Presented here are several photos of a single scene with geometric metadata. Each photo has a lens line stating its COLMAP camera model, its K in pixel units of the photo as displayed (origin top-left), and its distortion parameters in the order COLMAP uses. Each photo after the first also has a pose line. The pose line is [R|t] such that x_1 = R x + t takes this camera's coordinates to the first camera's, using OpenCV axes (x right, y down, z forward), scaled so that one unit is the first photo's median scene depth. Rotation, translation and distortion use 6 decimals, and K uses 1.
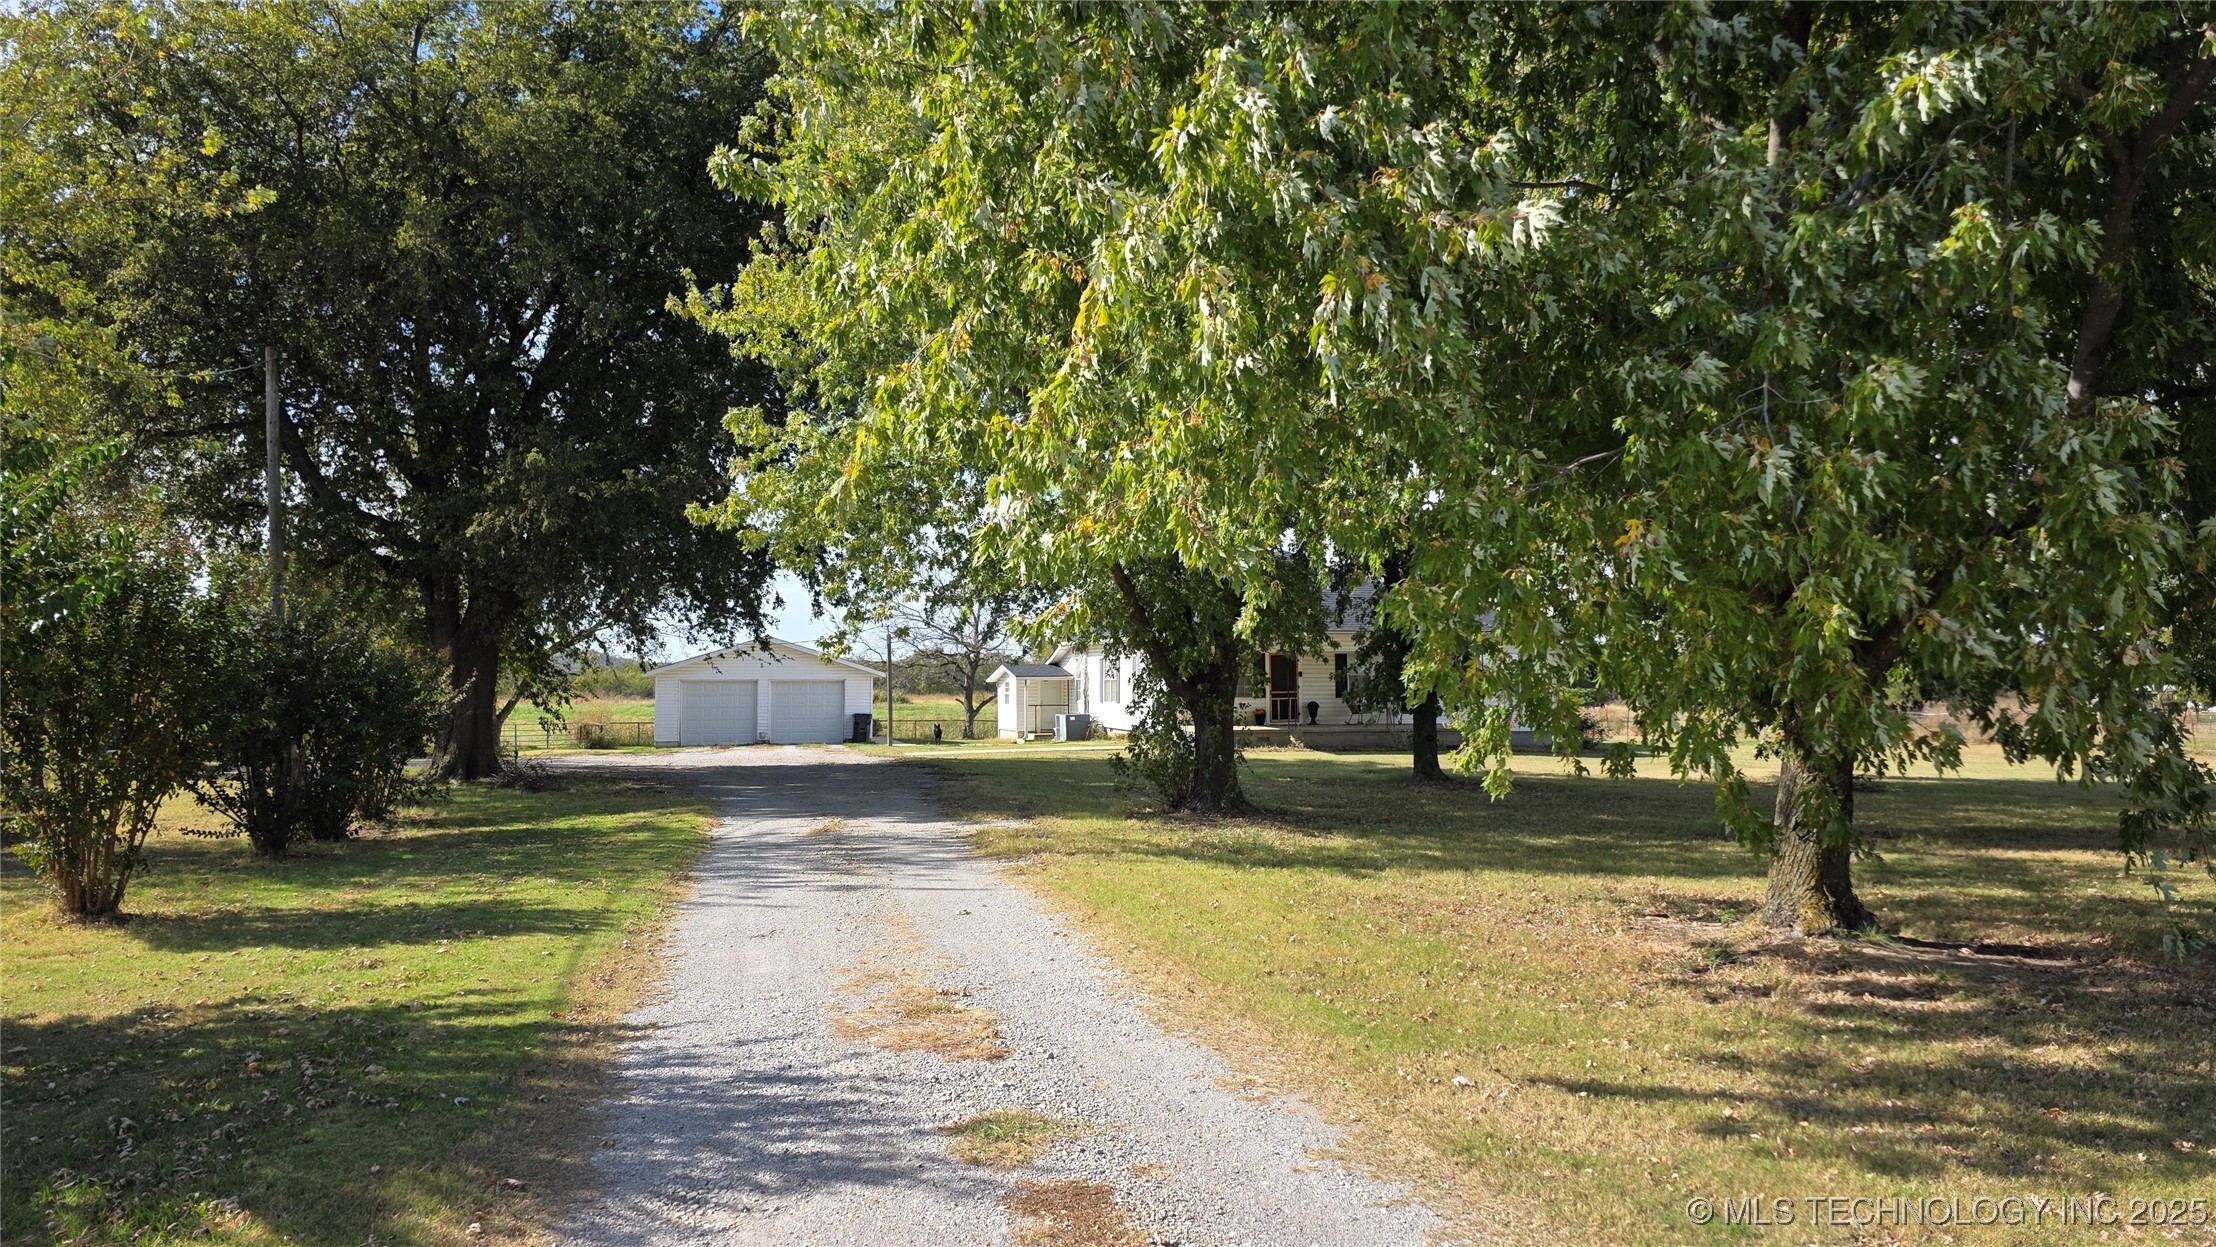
lens RADIAL K [[1585.4, 0, 1121.1], [0, 1585.4, 622.1], [0, 0, 1]] dist [0.057649, 0.001286]
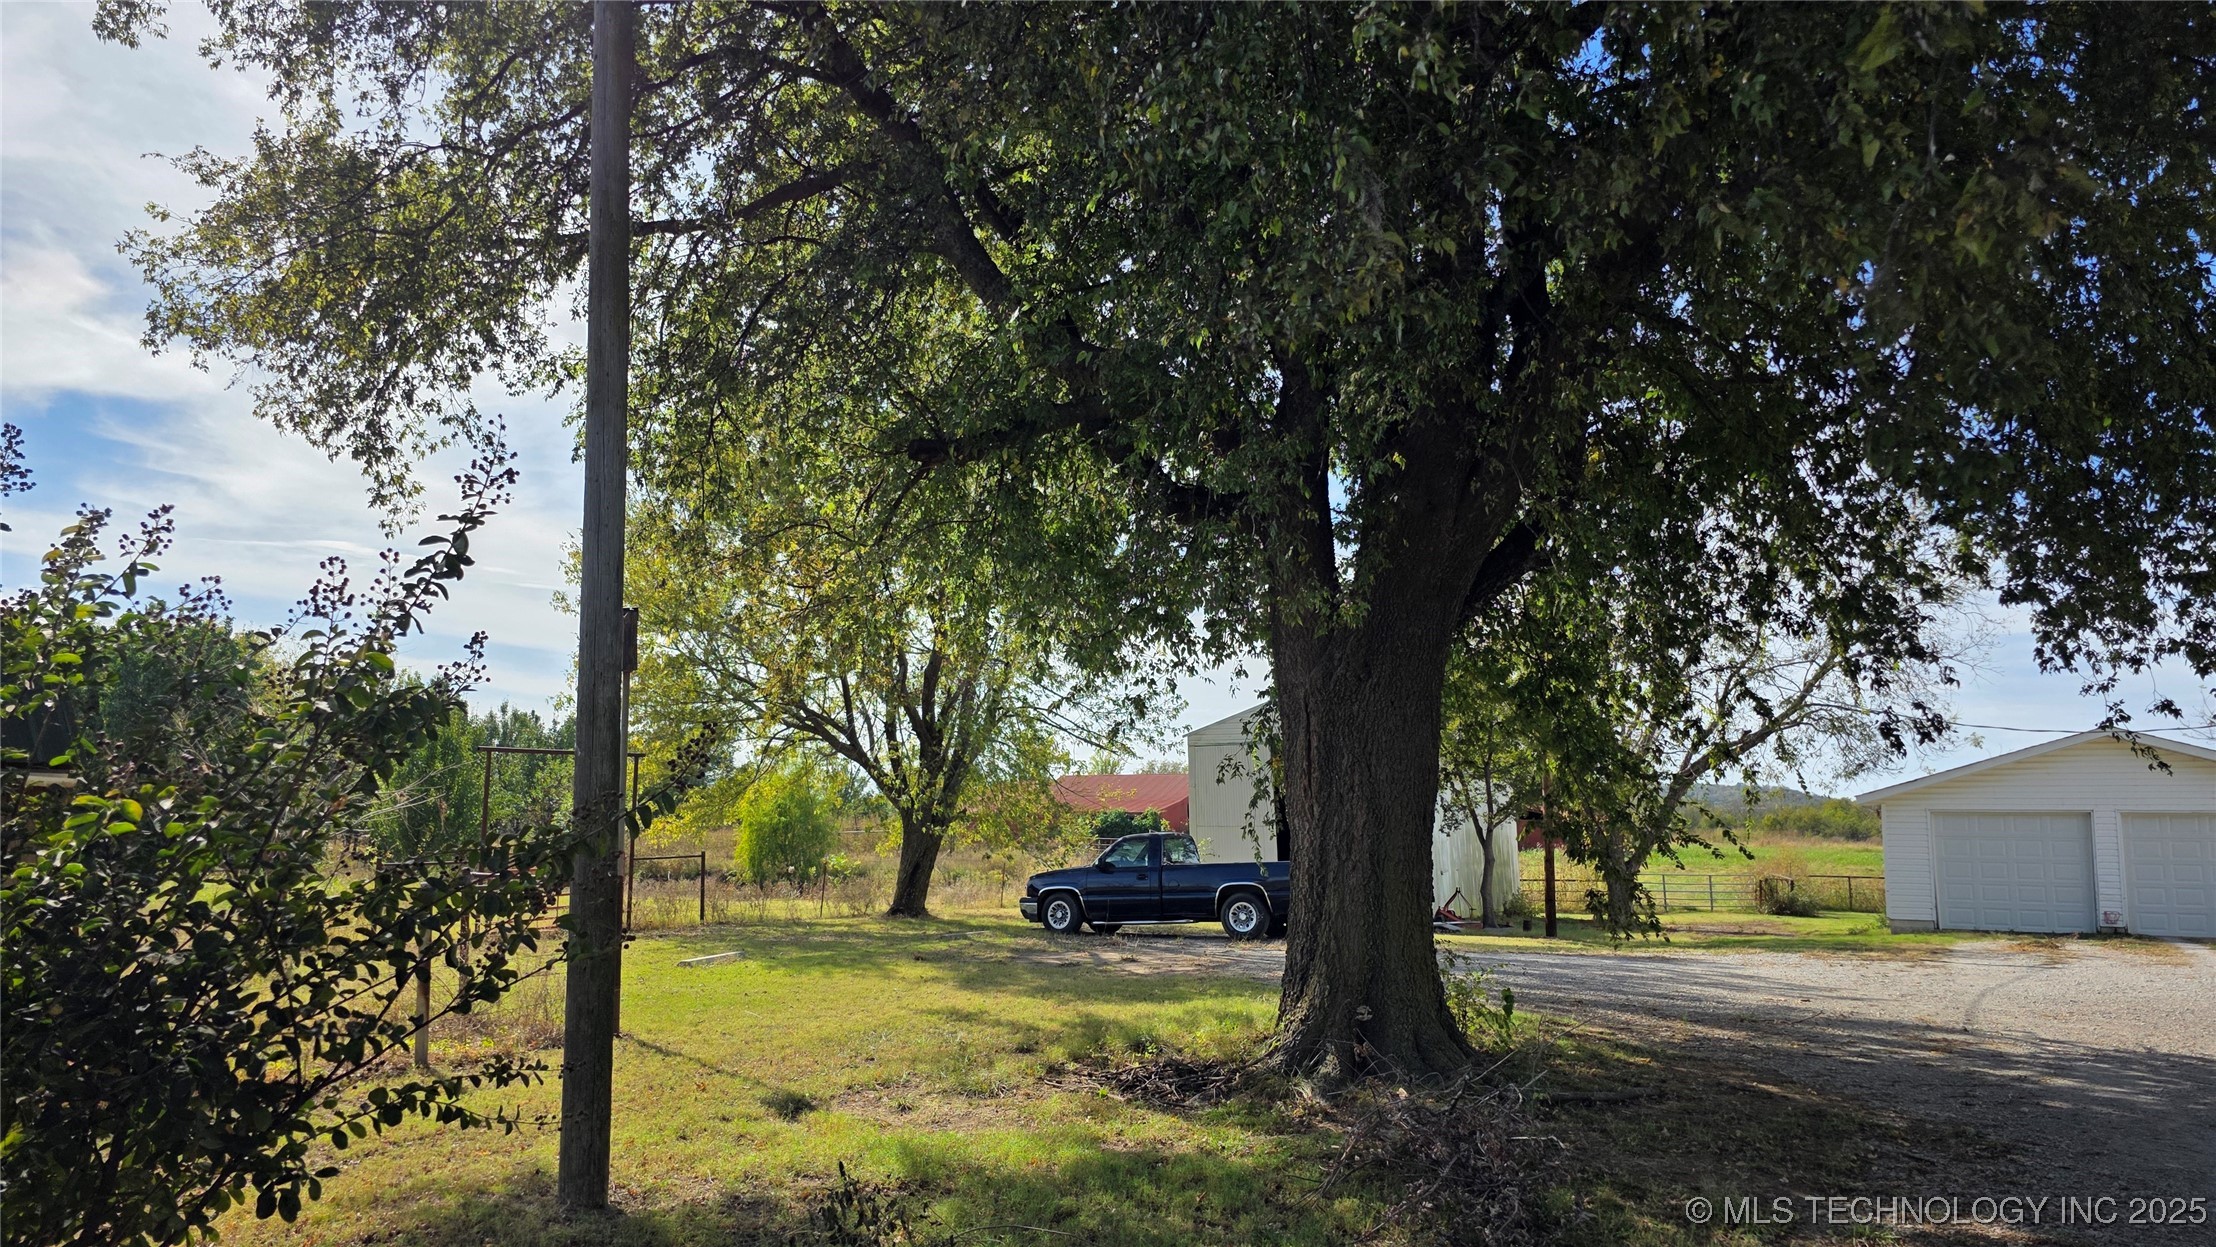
lens RADIAL K [[1585.4, 0, 1113.8], [0, 1585.4, 631.3], [0, 0, 1]] dist [0.057649, 0.001286]
pose [[0.757006, -0.073690, -0.649239, -0.137522], [0.020849, 0.995838, -0.088720, 0.019870], [0.653075, 0.053625, 0.755392, 0.428779]]
